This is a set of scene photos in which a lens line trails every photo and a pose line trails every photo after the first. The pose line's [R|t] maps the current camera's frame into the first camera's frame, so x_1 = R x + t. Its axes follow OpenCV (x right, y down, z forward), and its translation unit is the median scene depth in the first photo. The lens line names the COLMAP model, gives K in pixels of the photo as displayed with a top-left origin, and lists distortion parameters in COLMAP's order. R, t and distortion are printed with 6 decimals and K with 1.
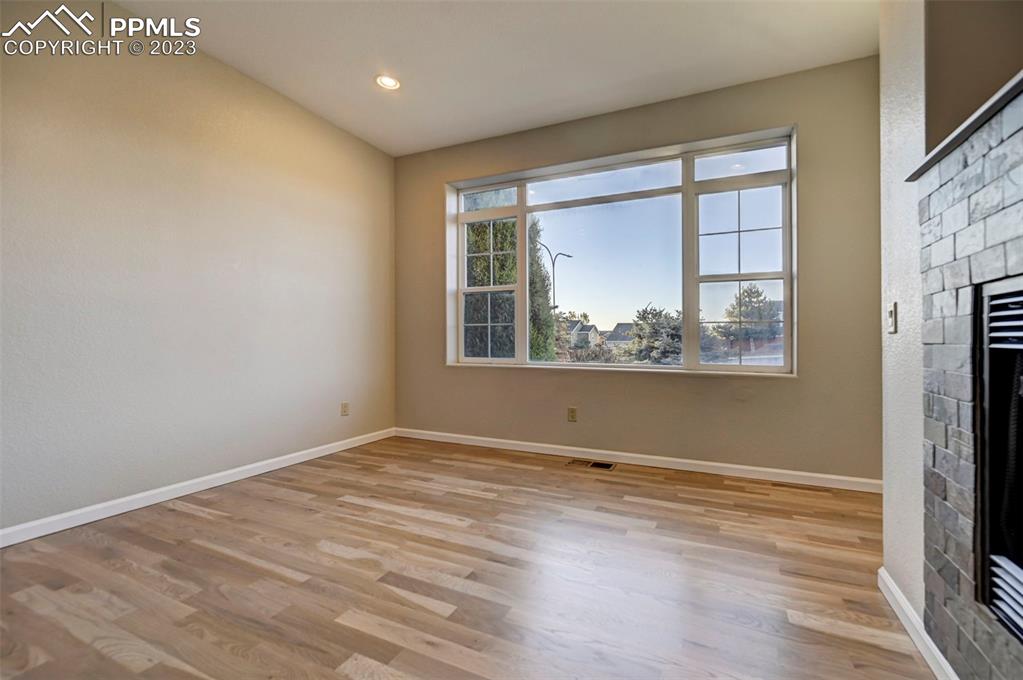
lens RADIAL K [[421.4, 0, 537.2], [0, 421.4, 338.4], [0, 0, 1]] dist [-0.001083, -0.000185]
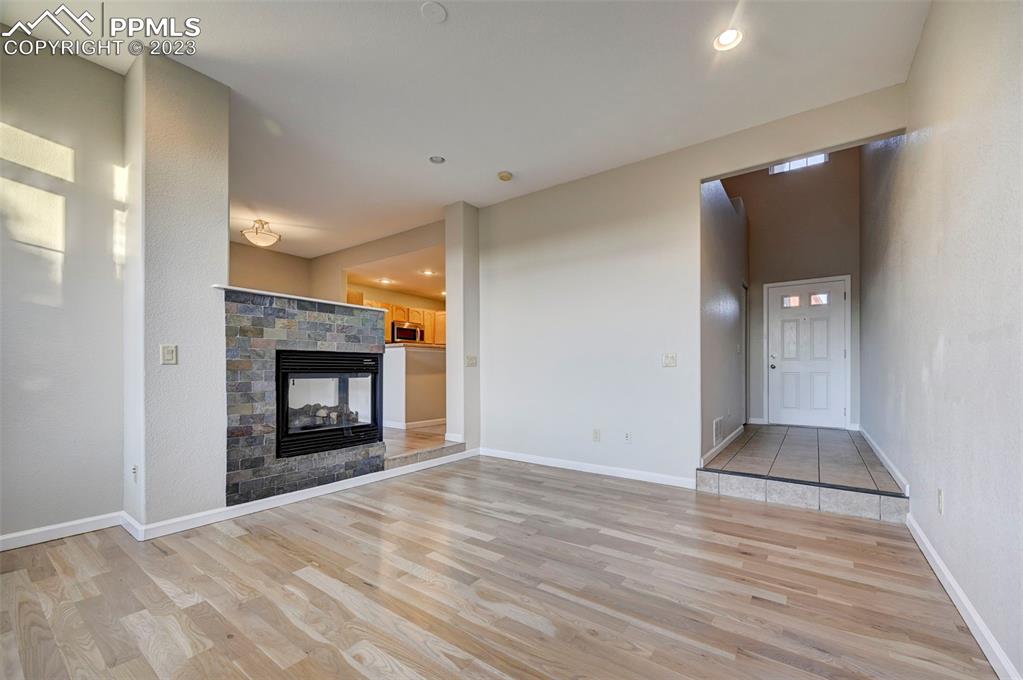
lens RADIAL K [[403.0, 0, 536.4], [0, 403.0, 366.7], [0, 0, 1]] dist [-0.002450, -0.000188]
pose [[-0.983016, -0.006462, 0.183408, -0.474483], [-0.008503, 0.999910, -0.010343, 0.000384], [-0.183325, -0.011726, -0.982982, 1.339293]]
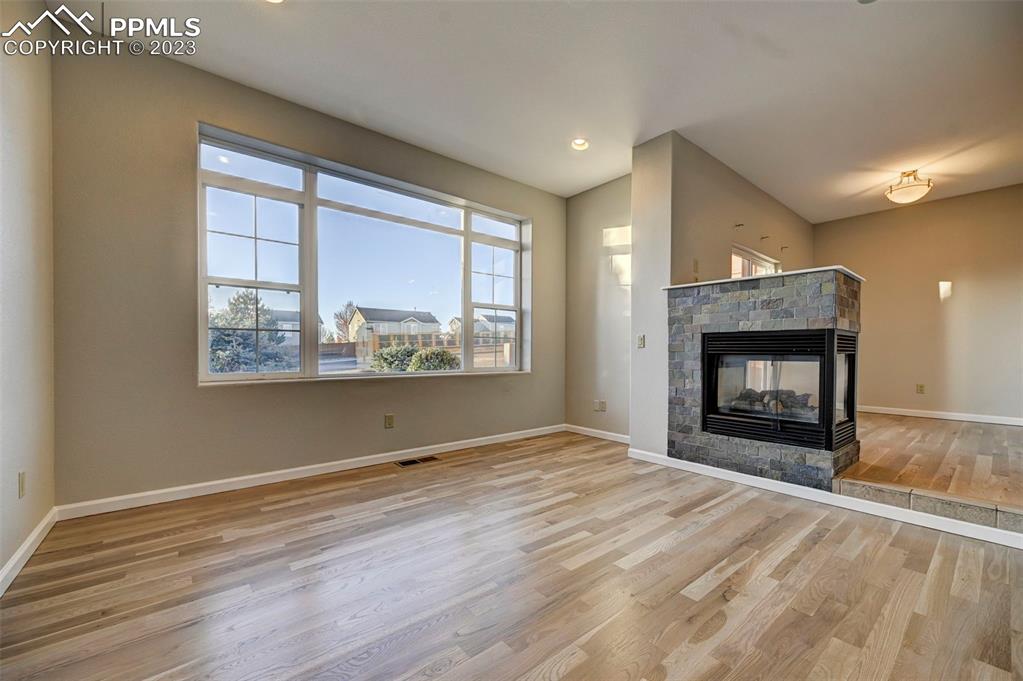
lens RADIAL K [[411.1, 0, 542.3], [0, 411.1, 354.5], [0, 0, 1]] dist [-0.000768, -0.000070]
pose [[0.416881, -0.008273, 0.908923, -0.909032], [-0.006221, 0.999909, 0.011954, 0.001597], [-0.908940, -0.010638, 0.416792, 0.315521]]
